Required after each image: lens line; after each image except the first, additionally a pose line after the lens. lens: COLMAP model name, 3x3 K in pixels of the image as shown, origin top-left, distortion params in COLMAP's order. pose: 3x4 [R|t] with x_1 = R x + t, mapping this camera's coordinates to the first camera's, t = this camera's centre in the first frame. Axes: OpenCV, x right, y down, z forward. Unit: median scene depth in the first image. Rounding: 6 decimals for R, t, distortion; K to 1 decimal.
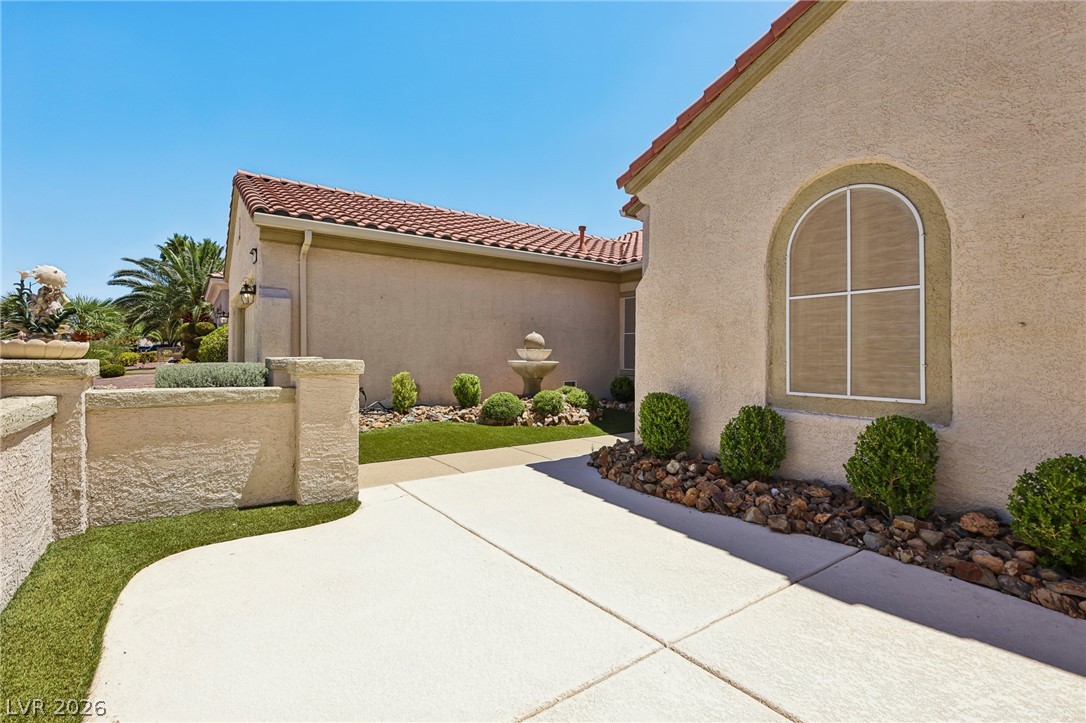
lens RADIAL K [[500.9, 0, 540.9], [0, 500.9, 355.5], [0, 0, 1]] dist [-0.007073, -0.000181]
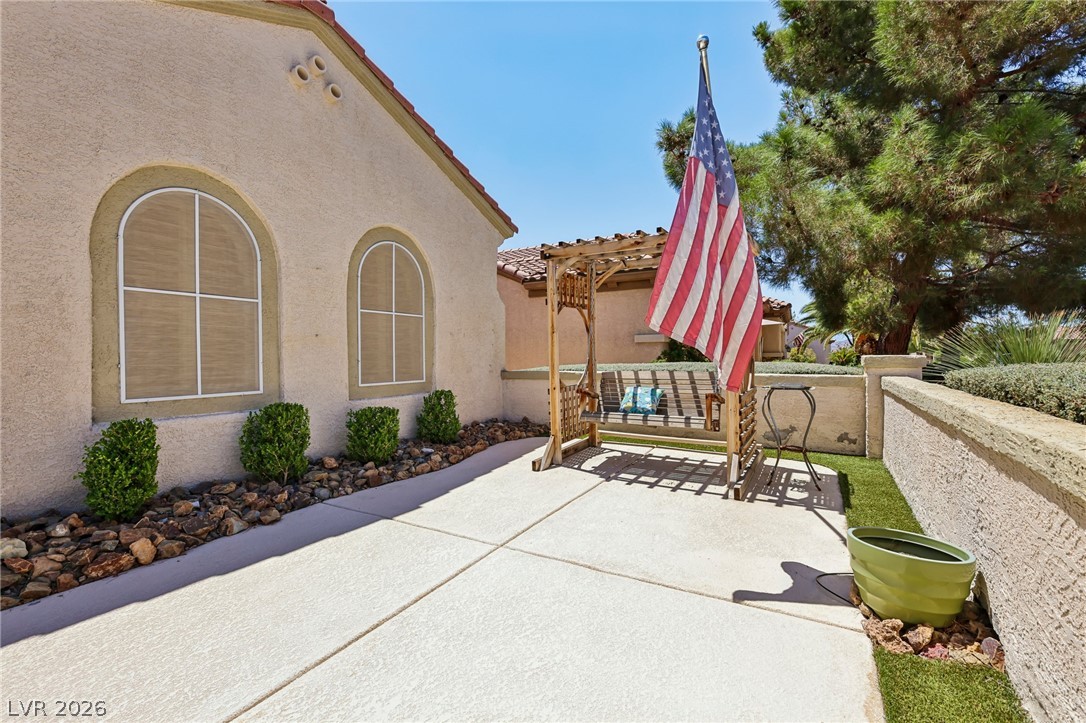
lens RADIAL K [[476.2, 0, 543.8], [0, 476.2, 357.6], [0, 0, 1]] dist [0.001343, 0.000268]
pose [[-0.420561, -0.007034, 0.907237, -0.673900], [0.004785, 0.999939, 0.009971, -0.003334], [-0.907252, 0.008534, -0.420502, 0.900115]]
